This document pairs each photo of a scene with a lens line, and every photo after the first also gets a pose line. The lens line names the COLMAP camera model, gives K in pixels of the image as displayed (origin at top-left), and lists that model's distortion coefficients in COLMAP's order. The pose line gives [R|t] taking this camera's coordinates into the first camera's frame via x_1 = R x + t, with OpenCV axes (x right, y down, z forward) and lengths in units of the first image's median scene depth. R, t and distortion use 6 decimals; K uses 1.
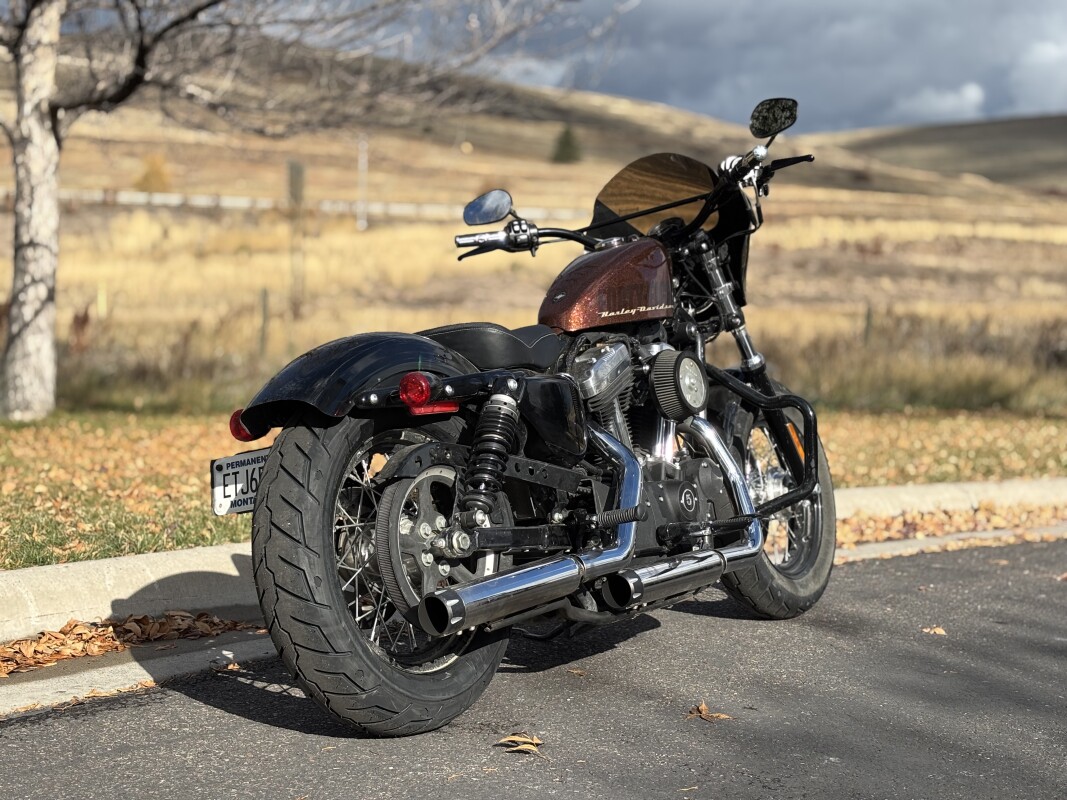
lens RADIAL K [[1601.0, 0, 533.5], [0, 1601.0, 400.0], [0, 0, 1]] dist [0.481948, -1.679990]
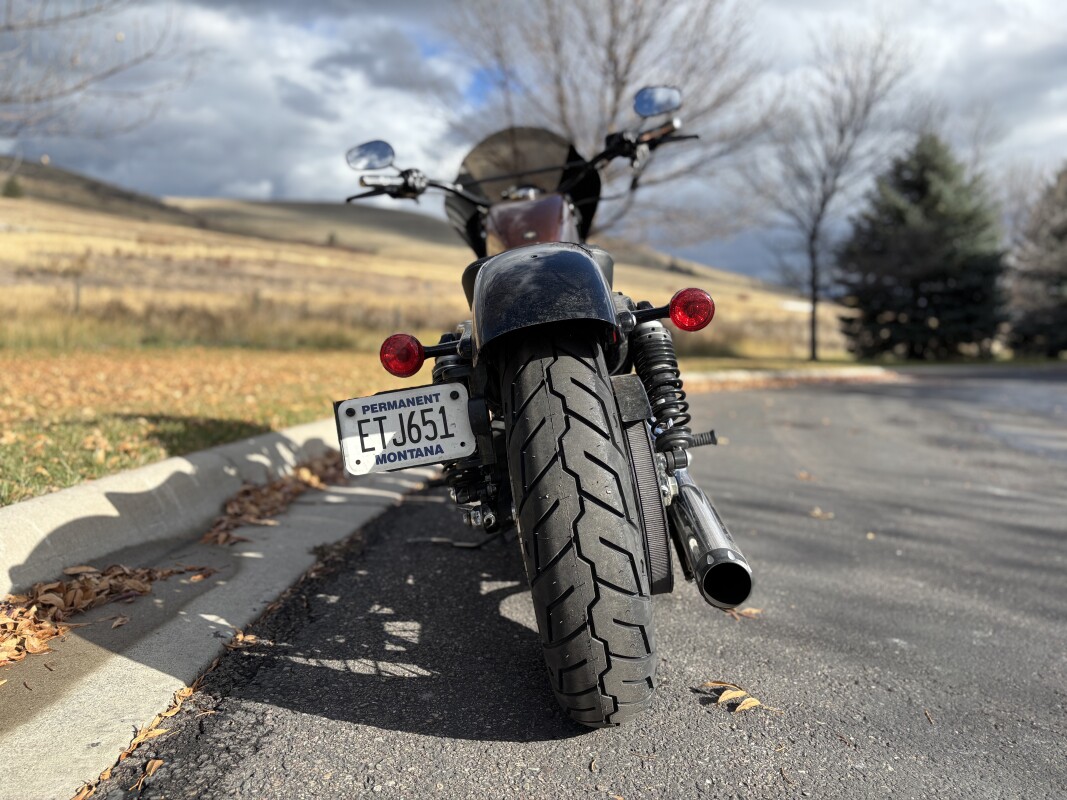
lens RADIAL K [[815.1, 0, 535.9], [0, 815.1, 379.1], [0, 0, 1]] dist [0.004961, 0.004170]
pose [[0.828329, -0.021963, 0.559812, -0.124067], [-0.001186, 0.999160, 0.040954, 0.004173], [-0.560241, -0.034587, 0.827607, 0.240444]]
